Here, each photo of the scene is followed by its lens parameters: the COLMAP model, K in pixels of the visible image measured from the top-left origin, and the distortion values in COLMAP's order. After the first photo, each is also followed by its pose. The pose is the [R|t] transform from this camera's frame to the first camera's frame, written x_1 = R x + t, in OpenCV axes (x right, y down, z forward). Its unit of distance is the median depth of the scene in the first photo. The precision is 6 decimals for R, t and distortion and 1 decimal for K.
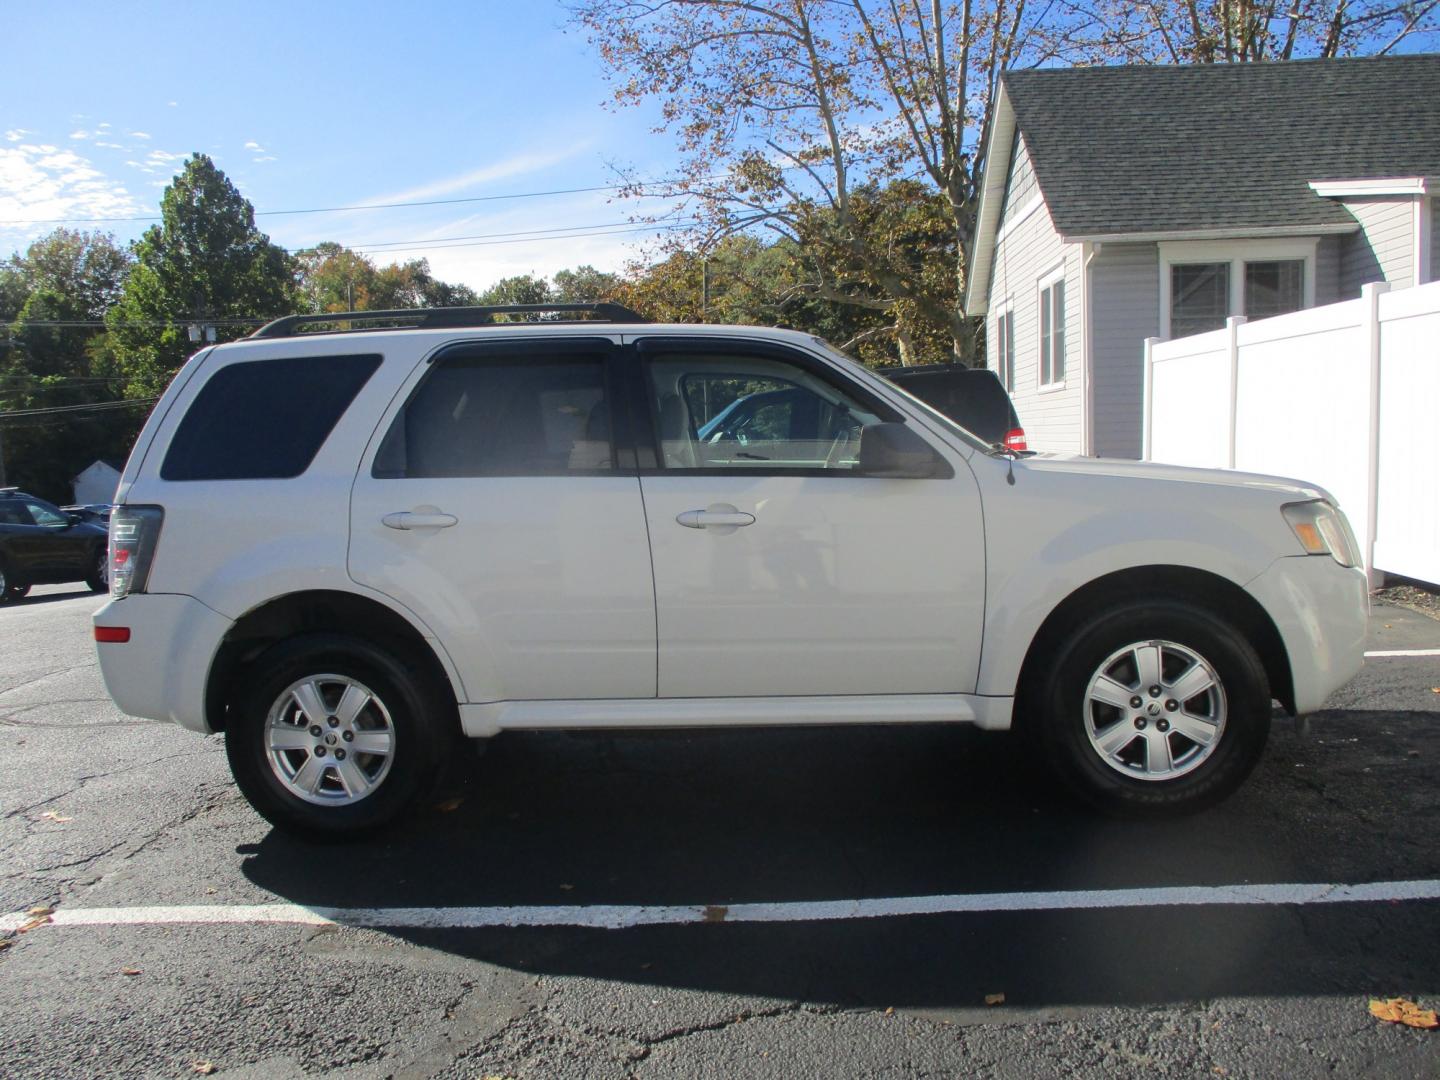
lens RADIAL K [[1179.6, 0, 720.0], [0, 1179.6, 540.0], [0, 0, 1]] dist [-0.027114, 0.002030]
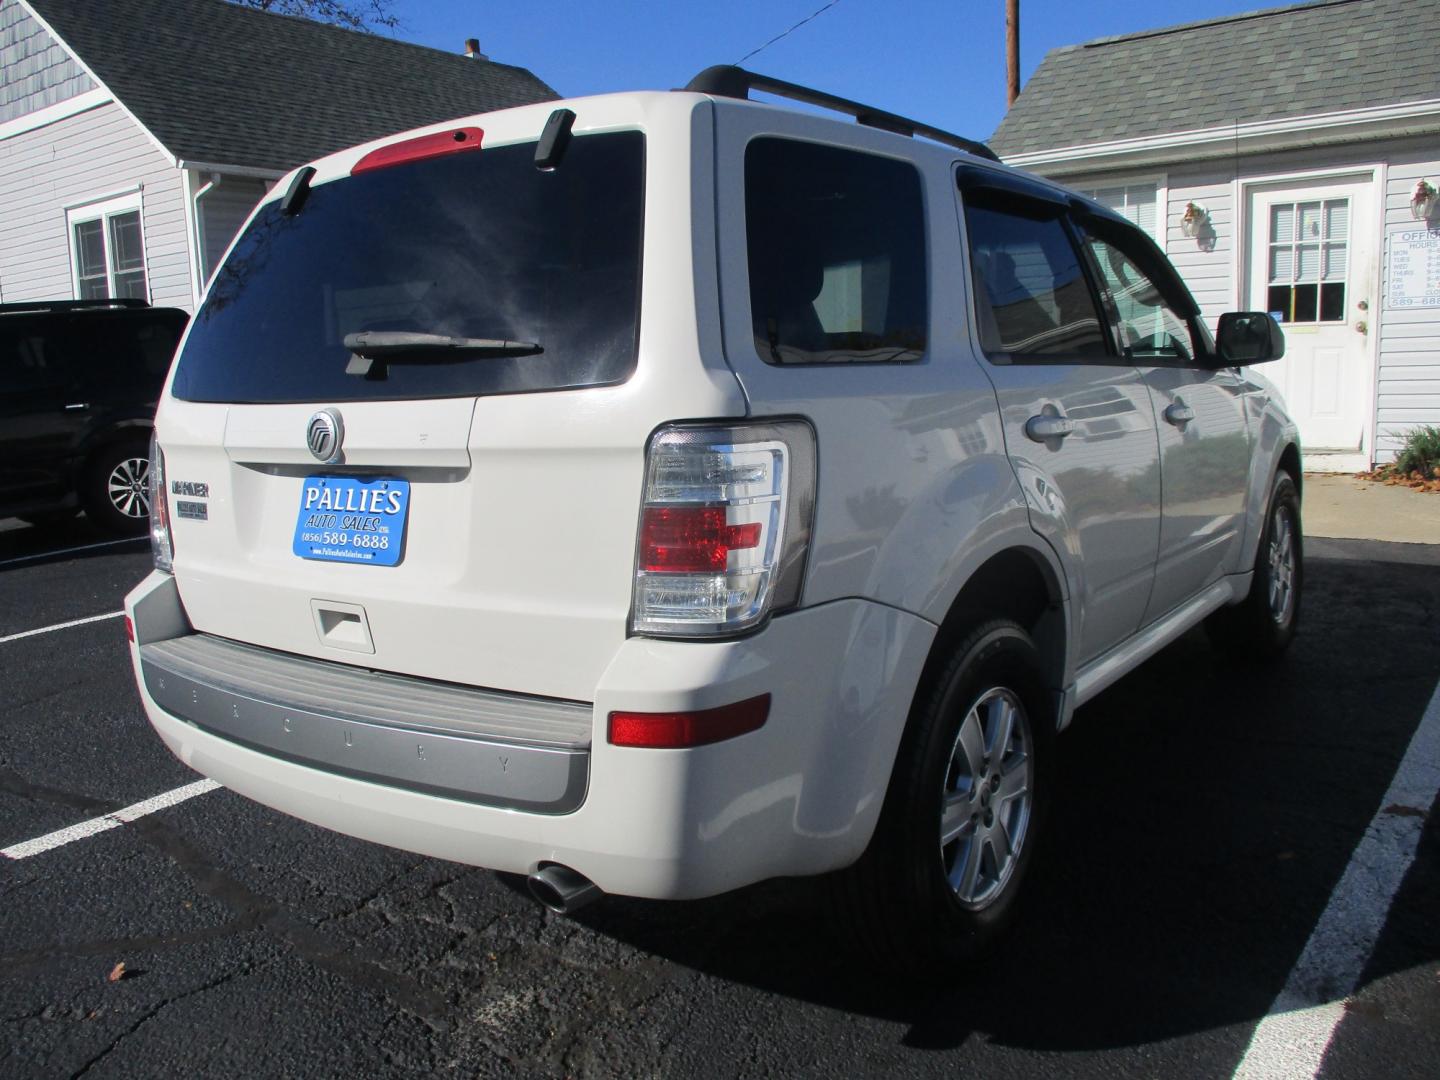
lens RADIAL K [[1196.3, 0, 717.1], [0, 1196.3, 534.9], [0, 0, 1]] dist [-0.022256, -0.006873]
pose [[0.545735, -0.108517, 0.830902, -0.929232], [0.098101, 0.993034, 0.065259, -0.019016], [-0.832196, 0.045898, 0.552579, 0.793902]]
